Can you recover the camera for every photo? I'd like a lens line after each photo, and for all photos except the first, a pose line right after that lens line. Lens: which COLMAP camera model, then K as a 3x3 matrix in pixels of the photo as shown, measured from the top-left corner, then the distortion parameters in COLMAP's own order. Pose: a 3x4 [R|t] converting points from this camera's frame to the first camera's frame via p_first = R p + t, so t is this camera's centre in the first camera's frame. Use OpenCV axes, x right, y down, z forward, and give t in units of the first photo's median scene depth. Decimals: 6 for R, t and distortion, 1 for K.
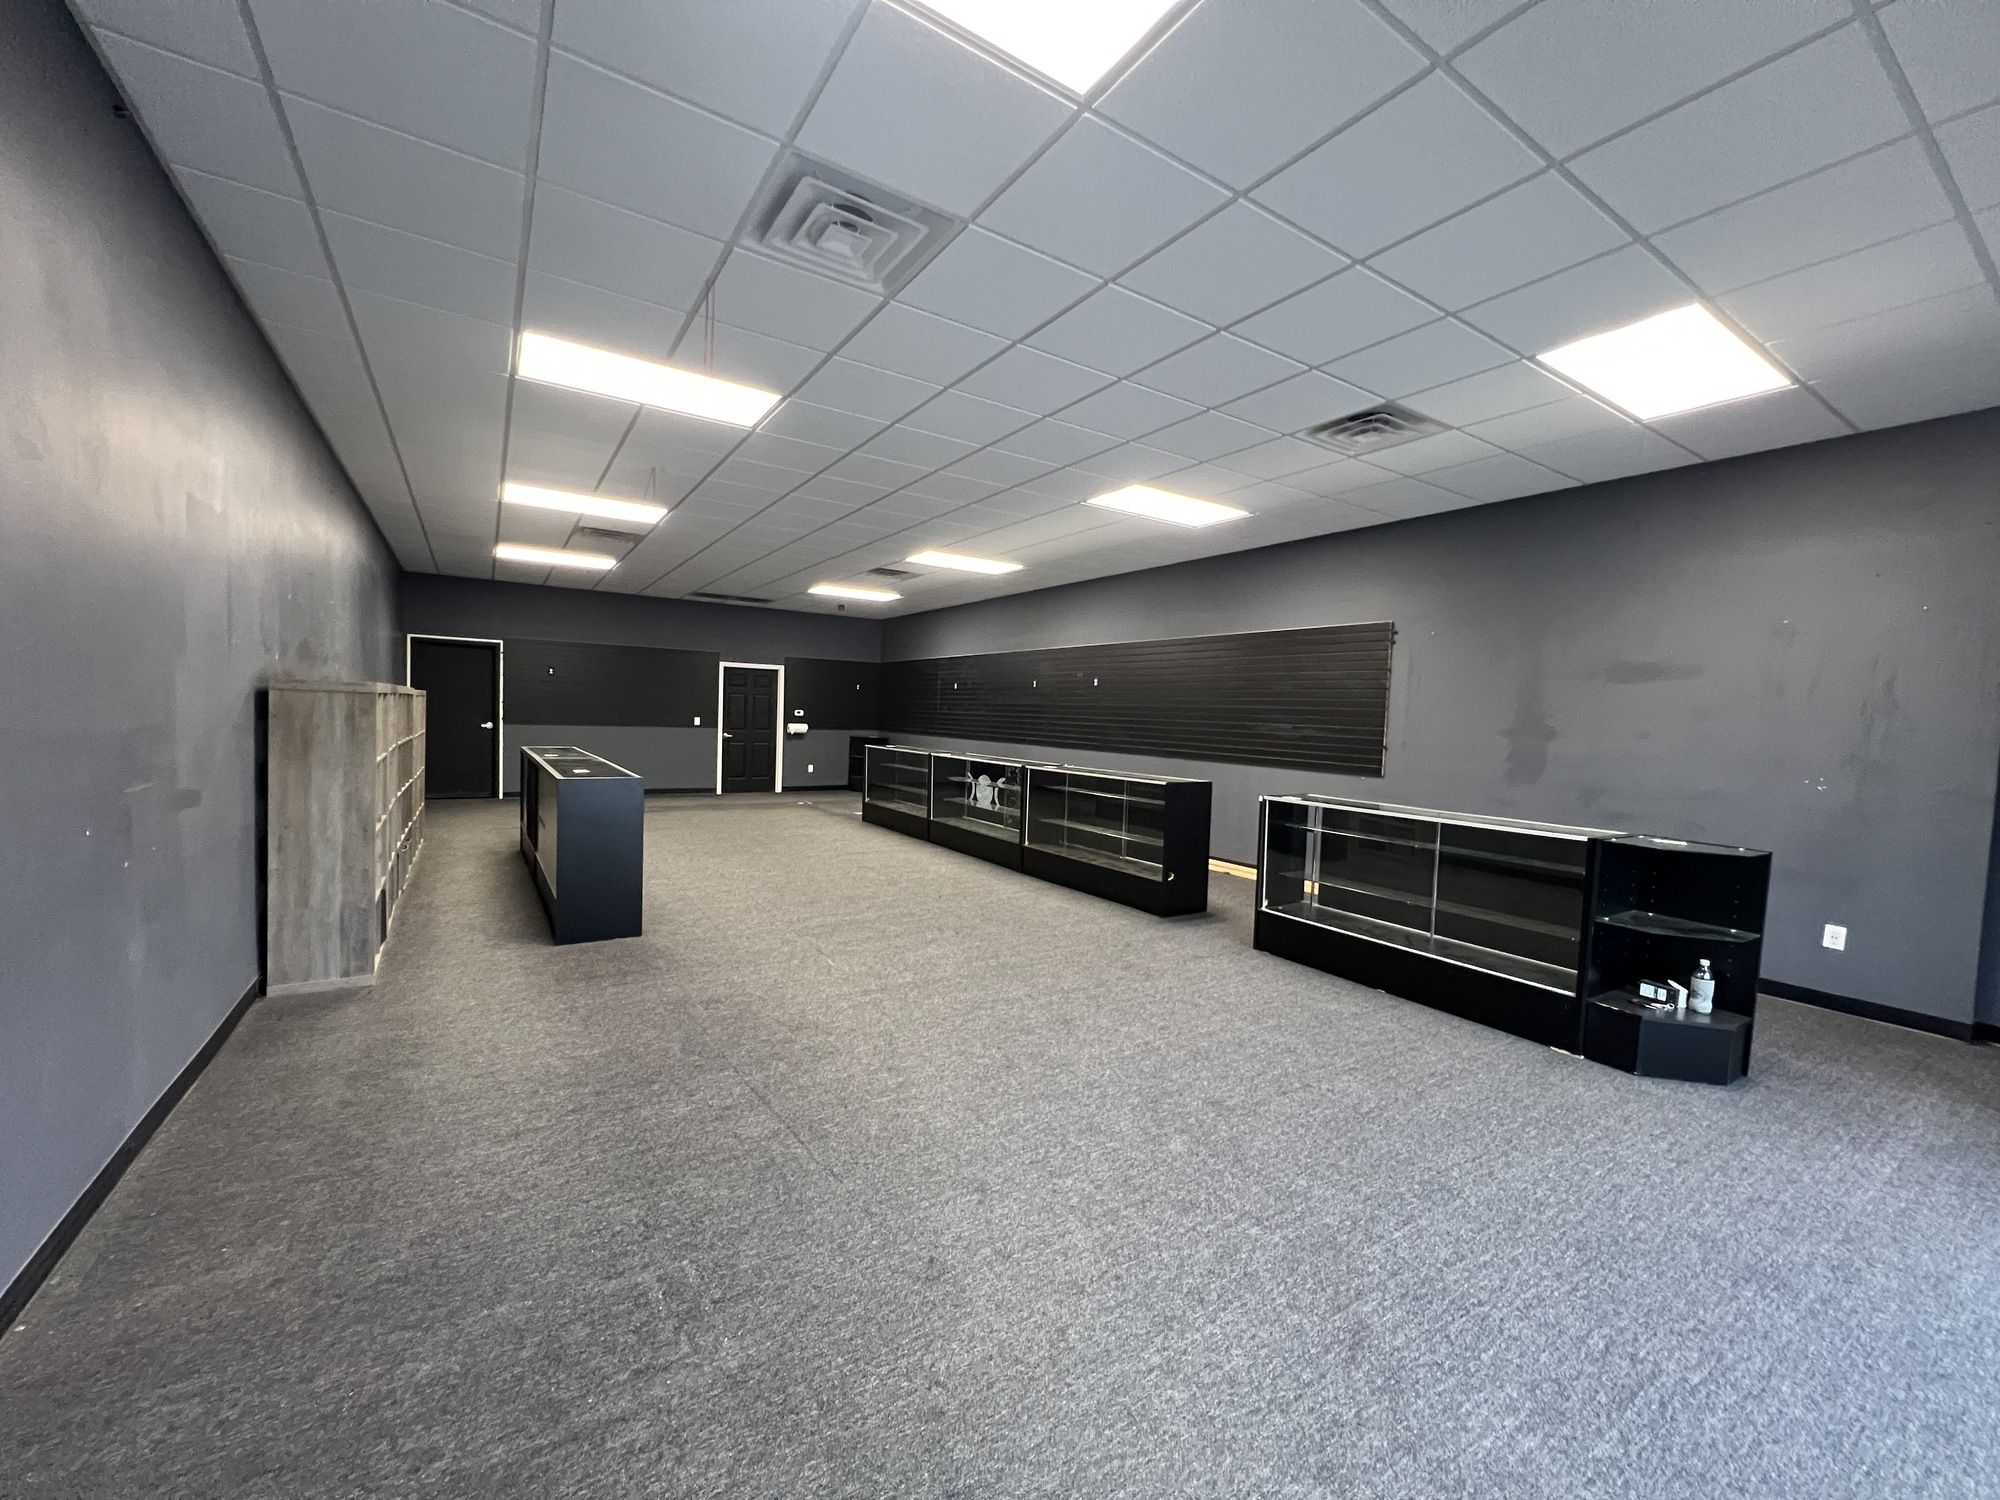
lens RADIAL K [[798.1, 0, 993.7], [0, 798.1, 754.3], [0, 0, 1]] dist [-0.001056, 0.000198]
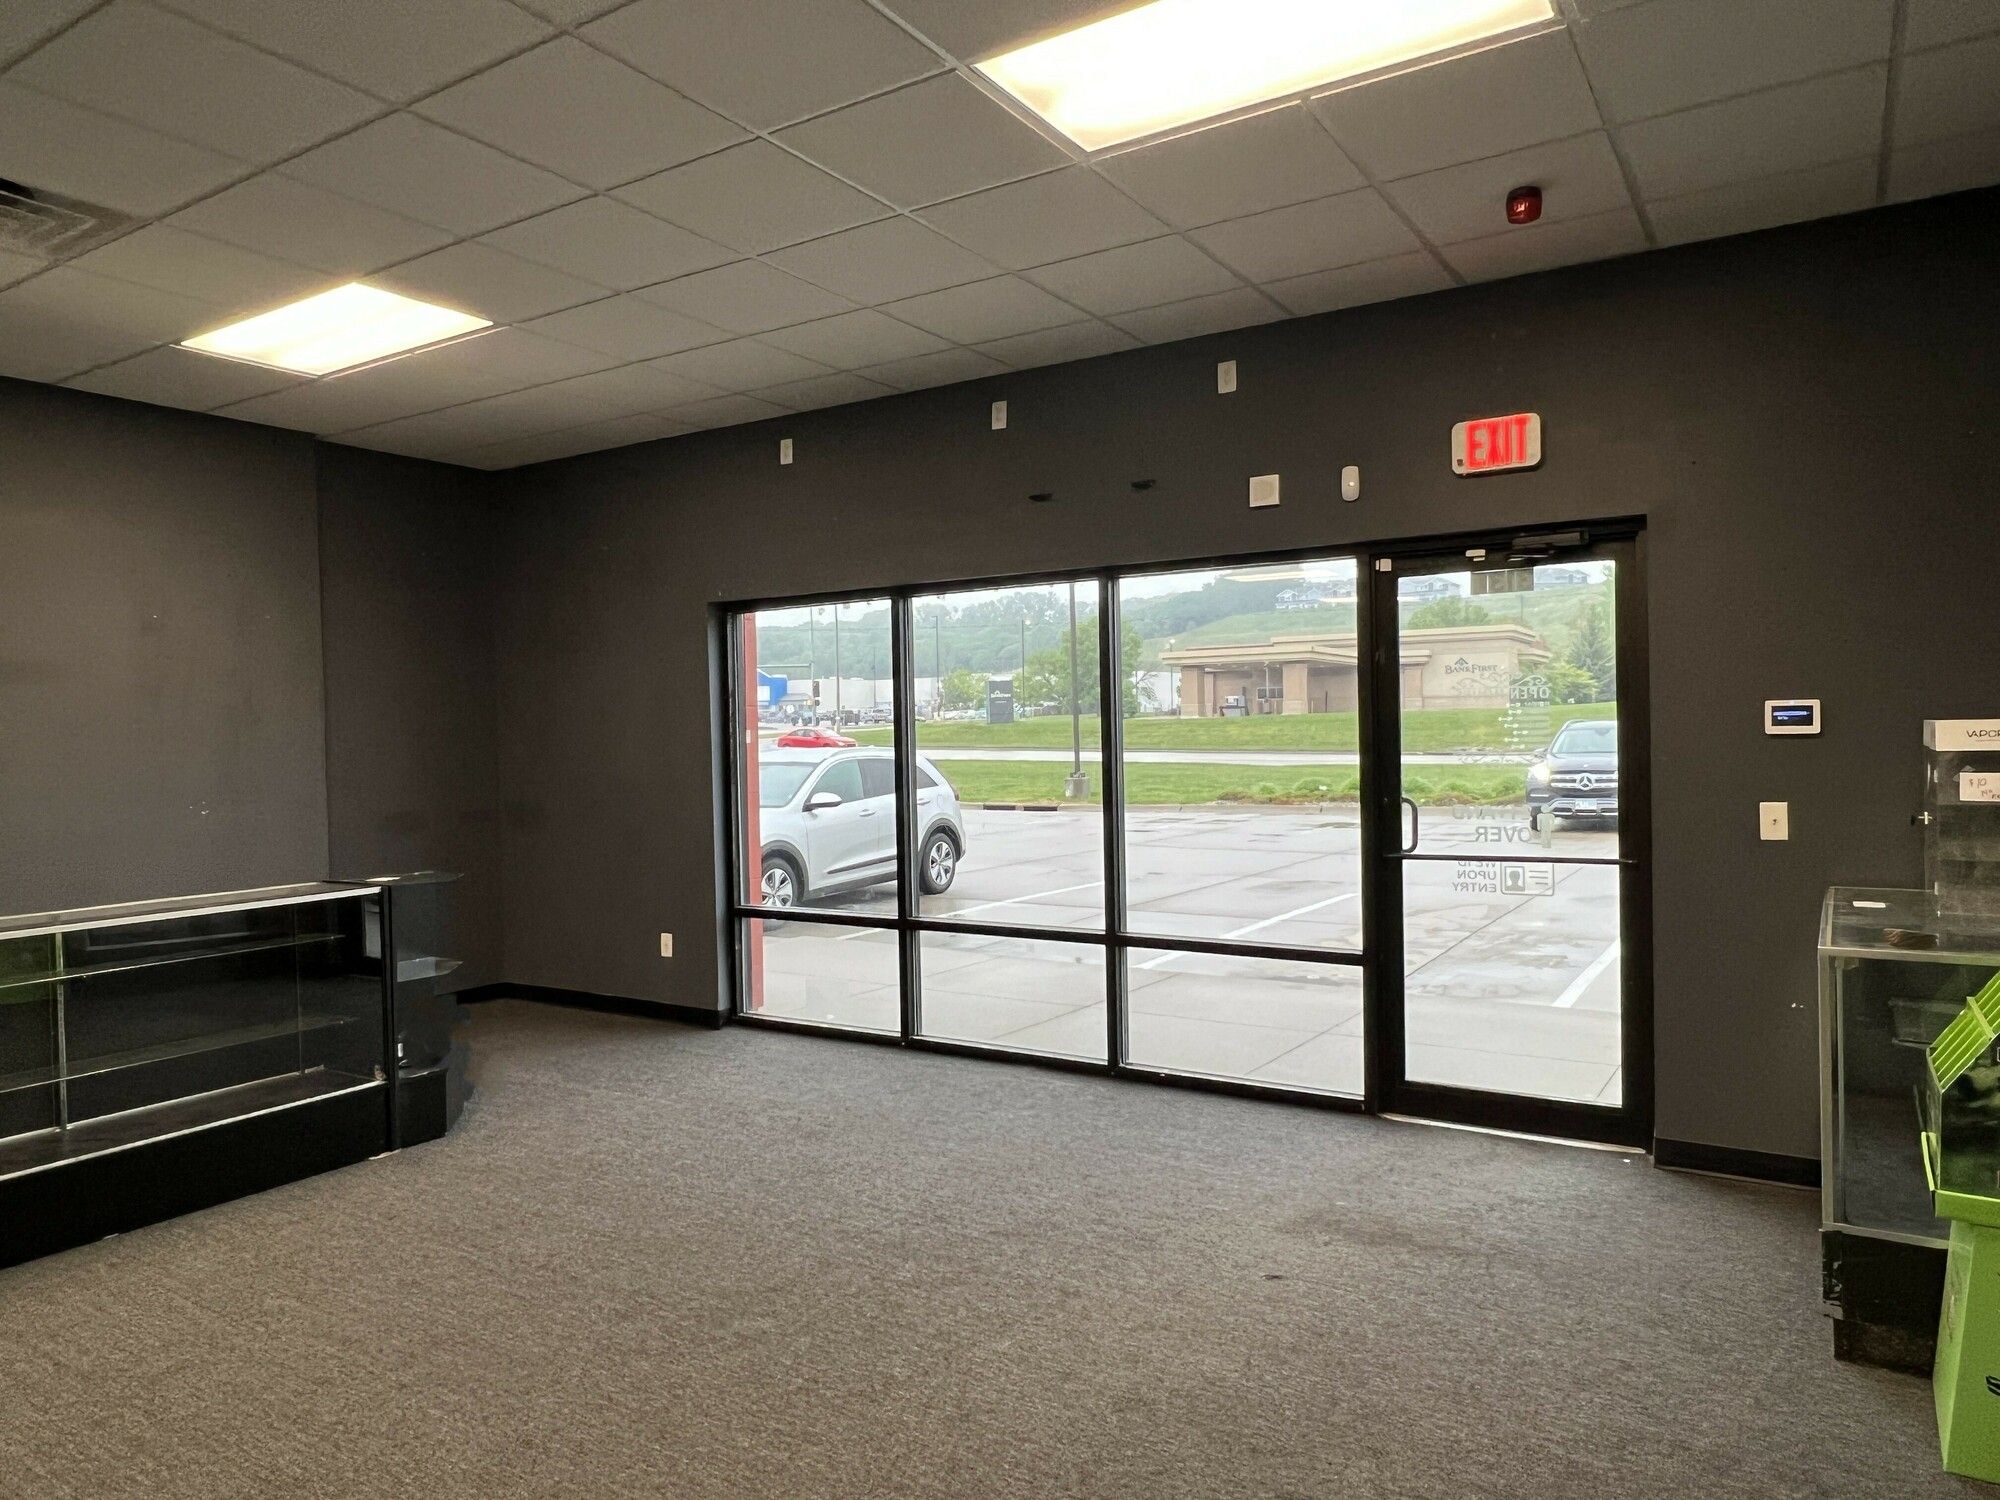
lens RADIAL K [[1292.1, 0, 1000.0], [0, 1292.1, 750.0], [0, 0, 1]] dist [0.000376, 0.000308]
pose [[-0.422735, -0.041204, 0.905316, -0.627942], [0.048249, 0.996526, 0.067885, -0.083903], [-0.904968, 0.072378, -0.419278, 0.829170]]
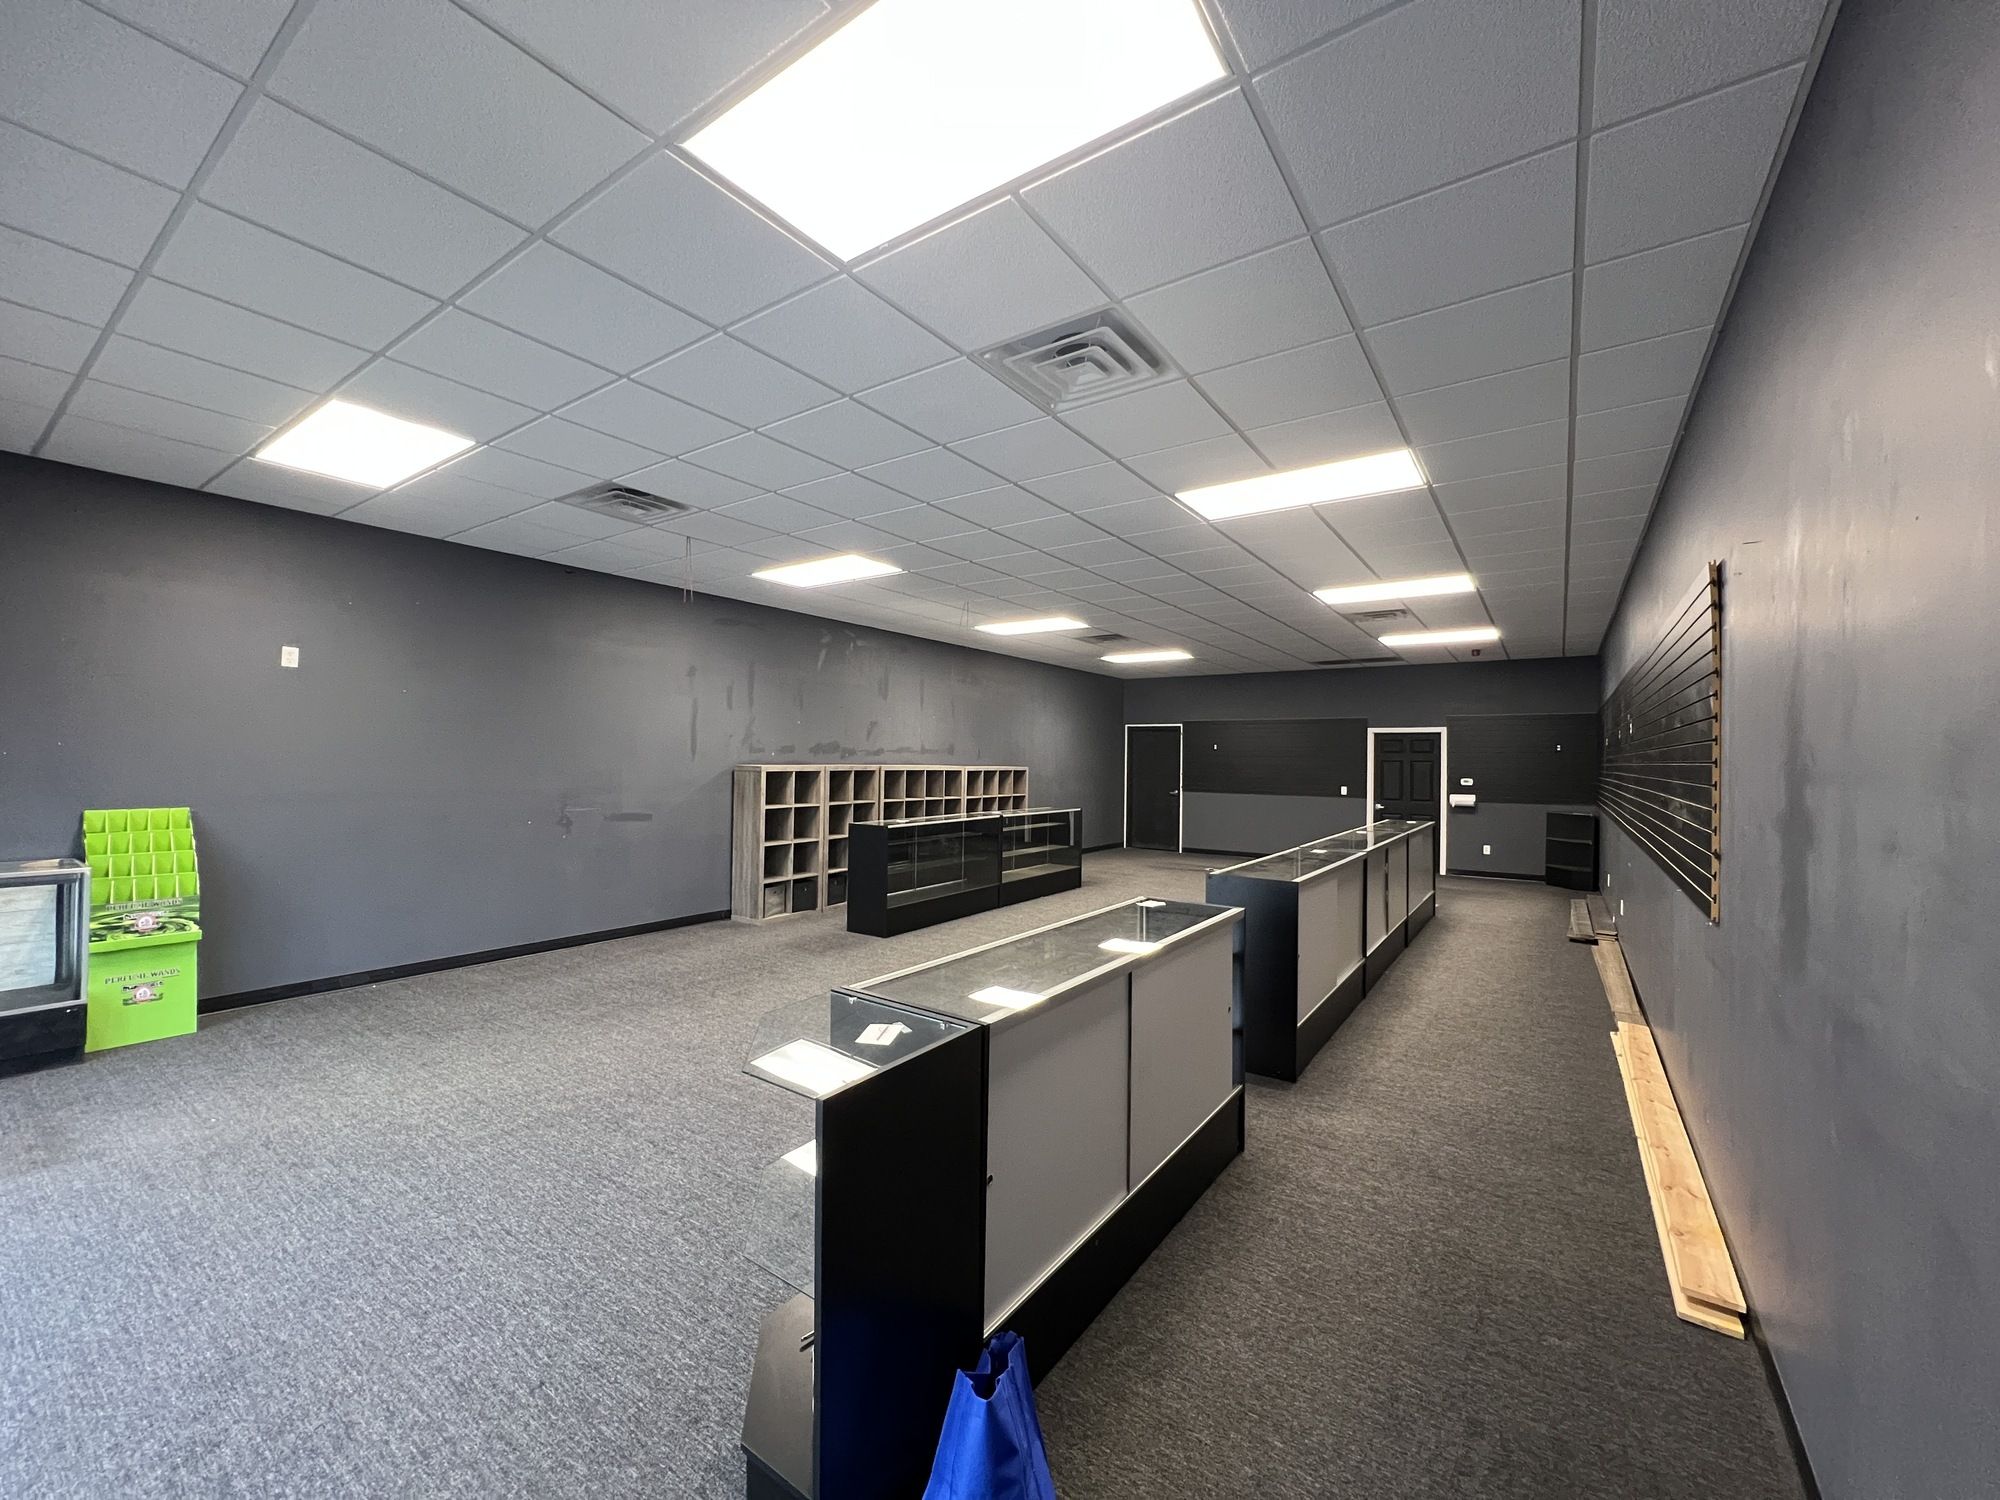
lens RADIAL K [[800.6, 0, 997.7], [0, 800.6, 781.5], [0, 0, 1]] dist [-0.001573, 0.000329]
pose [[0.375832, -0.005542, -0.926671, 1.126564], [-0.045760, 0.998651, -0.024531, -0.029767], [0.925557, 0.051624, 0.375072, 0.751617]]
